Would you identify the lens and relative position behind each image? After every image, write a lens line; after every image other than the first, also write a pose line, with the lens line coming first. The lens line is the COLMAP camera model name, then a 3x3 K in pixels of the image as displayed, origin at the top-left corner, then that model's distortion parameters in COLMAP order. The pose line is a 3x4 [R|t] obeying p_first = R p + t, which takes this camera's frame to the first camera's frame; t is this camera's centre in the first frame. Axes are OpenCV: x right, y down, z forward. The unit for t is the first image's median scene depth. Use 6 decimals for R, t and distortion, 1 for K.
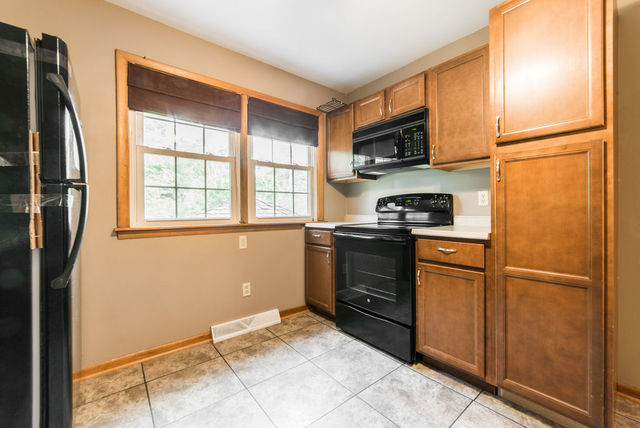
lens RADIAL K [[270.5, 0, 321.0], [0, 270.5, 211.6], [0, 0, 1]] dist [0.001261, 0.000231]
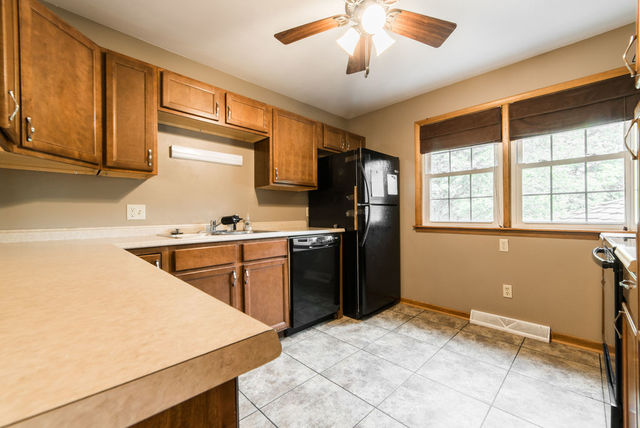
lens RADIAL K [[270.1, 0, 323.6], [0, 270.1, 215.9], [0, 0, 1]] dist [0.000342, -0.000050]
pose [[0.075924, 0.007377, -0.997086, 0.755948], [0.000837, 0.999972, 0.007462, -0.010045], [0.997113, -0.001401, 0.075916, 0.232563]]
